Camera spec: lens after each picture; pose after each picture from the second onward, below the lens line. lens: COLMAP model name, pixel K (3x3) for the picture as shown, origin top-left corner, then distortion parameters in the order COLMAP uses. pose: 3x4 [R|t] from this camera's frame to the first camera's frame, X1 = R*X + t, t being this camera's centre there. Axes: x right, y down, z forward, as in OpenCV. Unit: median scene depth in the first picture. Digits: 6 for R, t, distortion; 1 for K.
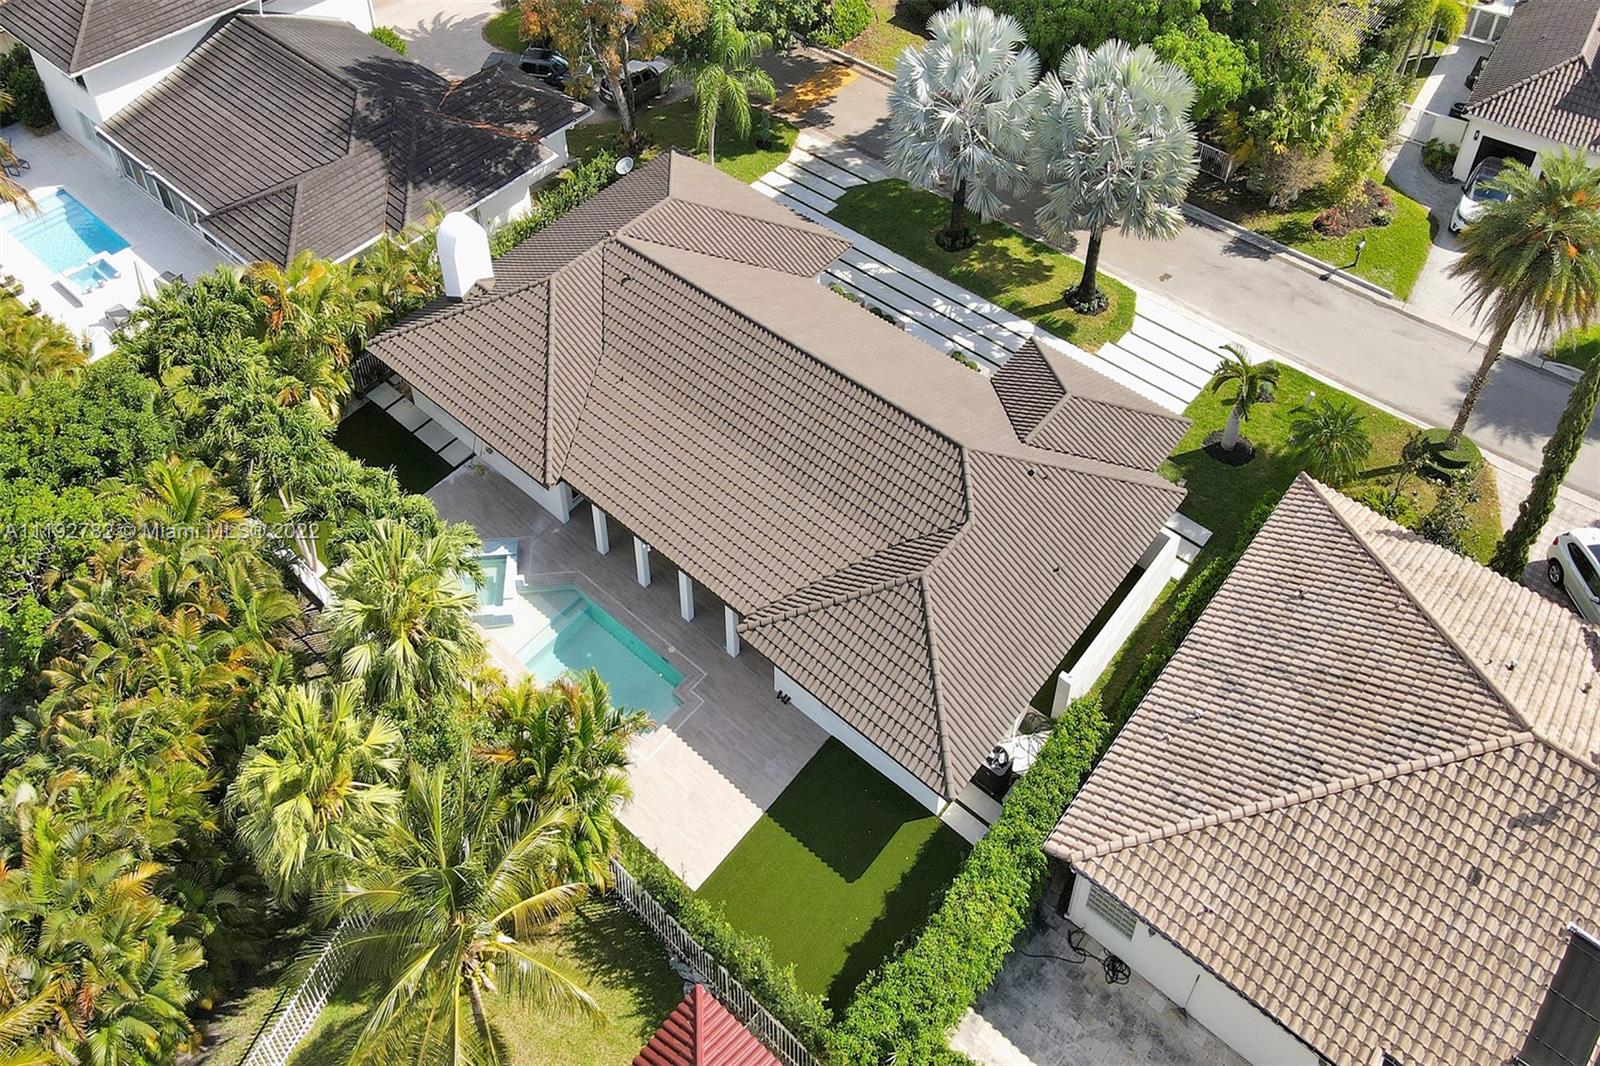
lens RADIAL K [[898.6, 0, 800.0], [0, 898.6, 533.0], [0, 0, 1]] dist [-0.005626, 0.001511]
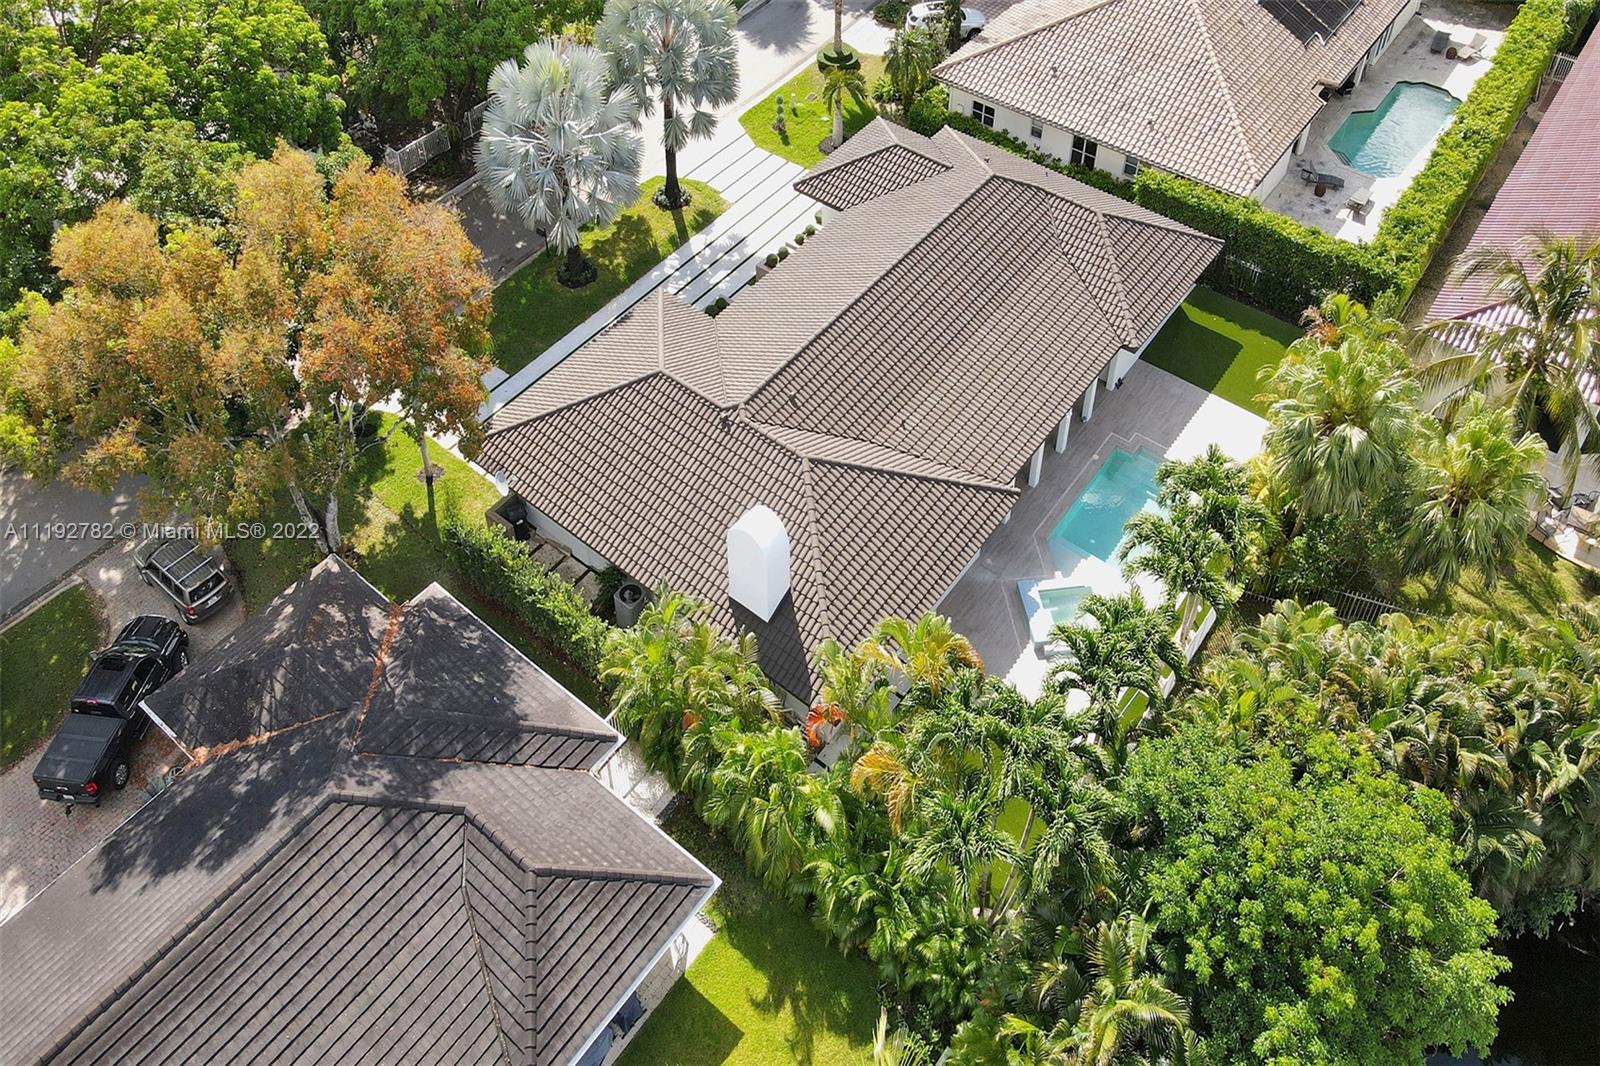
lens RADIAL K [[856.2, 0, 795.6], [0, 856.2, 514.3], [0, 0, 1]] dist [-0.001845, 0.000336]
pose [[-0.011192, -0.839489, 0.543261, -0.629266], [0.841590, 0.285490, 0.458499, -0.534492], [-0.540001, 0.462335, 0.703310, 0.362609]]
